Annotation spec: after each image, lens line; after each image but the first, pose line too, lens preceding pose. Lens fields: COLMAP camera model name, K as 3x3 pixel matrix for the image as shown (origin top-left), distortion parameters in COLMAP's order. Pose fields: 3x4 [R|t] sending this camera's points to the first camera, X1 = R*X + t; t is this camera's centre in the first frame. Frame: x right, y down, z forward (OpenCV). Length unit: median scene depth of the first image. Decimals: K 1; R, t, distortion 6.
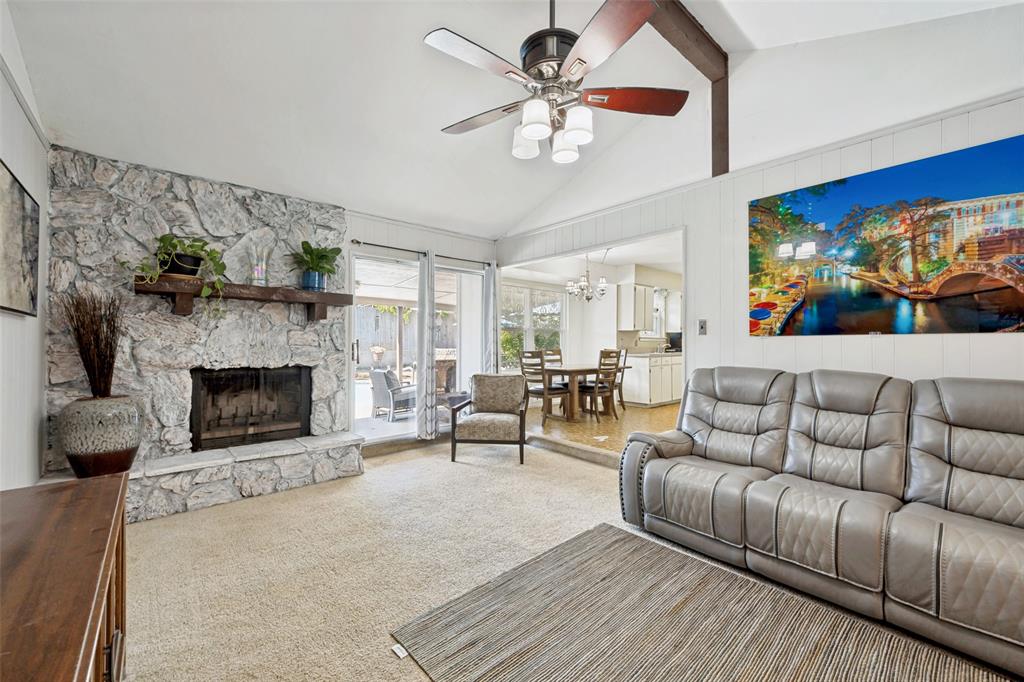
lens RADIAL K [[408.1, 0, 518.6], [0, 408.1, 339.7], [0, 0, 1]] dist [-0.000616, -0.000165]
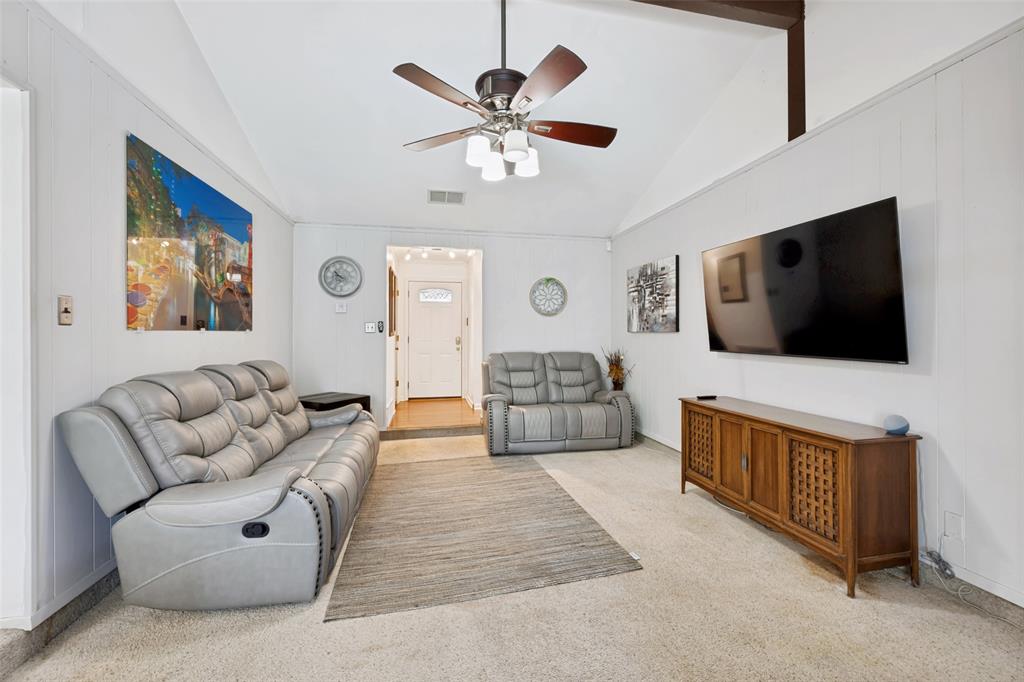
lens RADIAL K [[415.9, 0, 517.2], [0, 415.9, 333.3], [0, 0, 1]] dist [-0.000332, -0.000074]
pose [[-0.870745, 0.003878, 0.491720, -0.339880], [-0.000365, 0.999964, -0.008533, 0.003092], [-0.491735, -0.007609, -0.870712, 1.285566]]
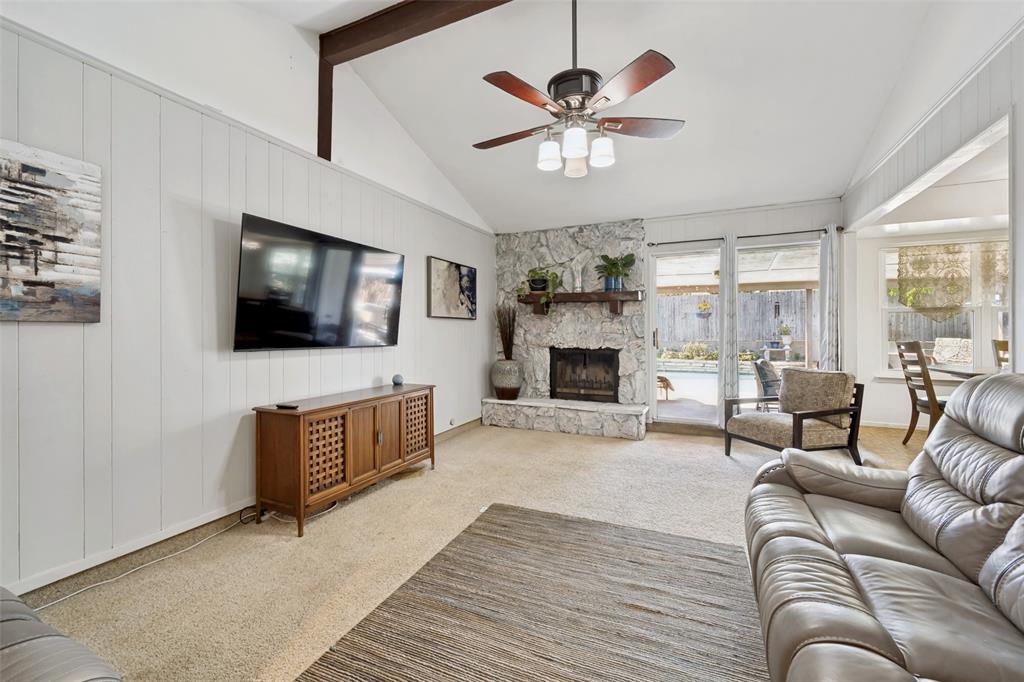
lens RADIAL K [[415.9, 0, 517.2], [0, 415.9, 333.3], [0, 0, 1]] dist [-0.000332, -0.000074]
pose [[0.406426, 0.000165, -0.913684, 0.717371], [0.009488, 0.999945, 0.004401, 0.006859], [0.913634, -0.010458, 0.406402, 0.221645]]
